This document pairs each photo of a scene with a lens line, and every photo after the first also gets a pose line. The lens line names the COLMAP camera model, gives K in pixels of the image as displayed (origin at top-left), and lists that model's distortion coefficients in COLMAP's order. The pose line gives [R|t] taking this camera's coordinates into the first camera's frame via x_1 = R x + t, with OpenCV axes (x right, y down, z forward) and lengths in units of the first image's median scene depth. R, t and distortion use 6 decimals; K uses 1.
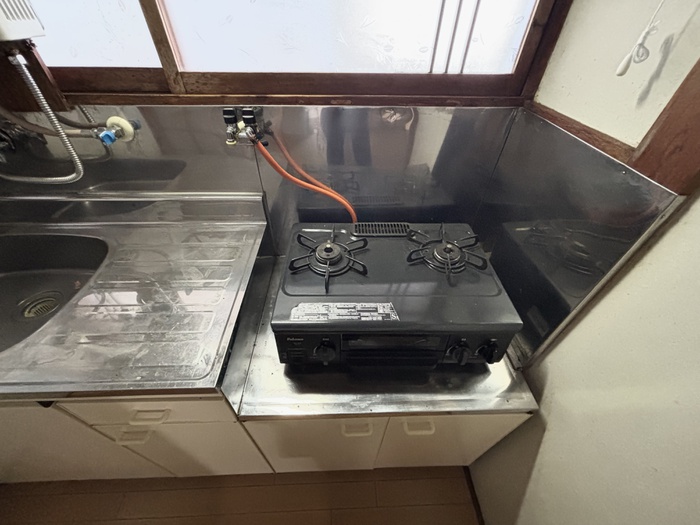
lens RADIAL K [[281.9, 0, 347.8], [0, 281.9, 260.3], [0, 0, 1]] dist [0.002657, -0.000266]
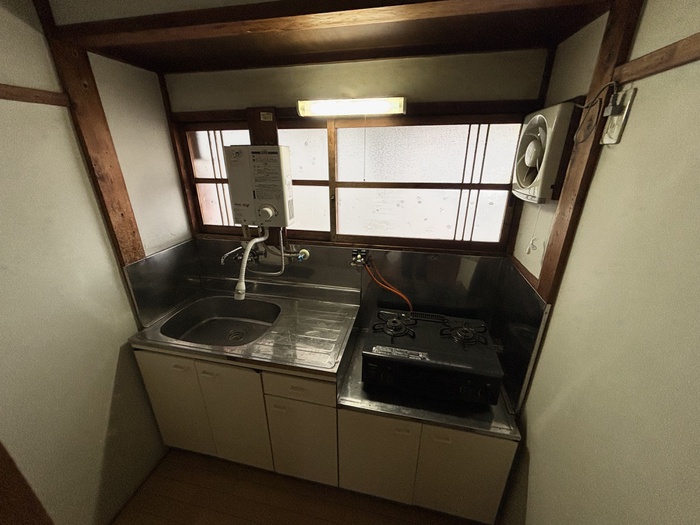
lens RADIAL K [[281.9, 0, 347.8], [0, 281.9, 260.3], [0, 0, 1]] dist [0.002657, -0.000266]
pose [[0.968370, 0.072690, -0.238698, 0.046187], [-0.154888, 0.925123, -0.346637, 0.279109], [0.195628, 0.372644, 0.907120, -0.885812]]
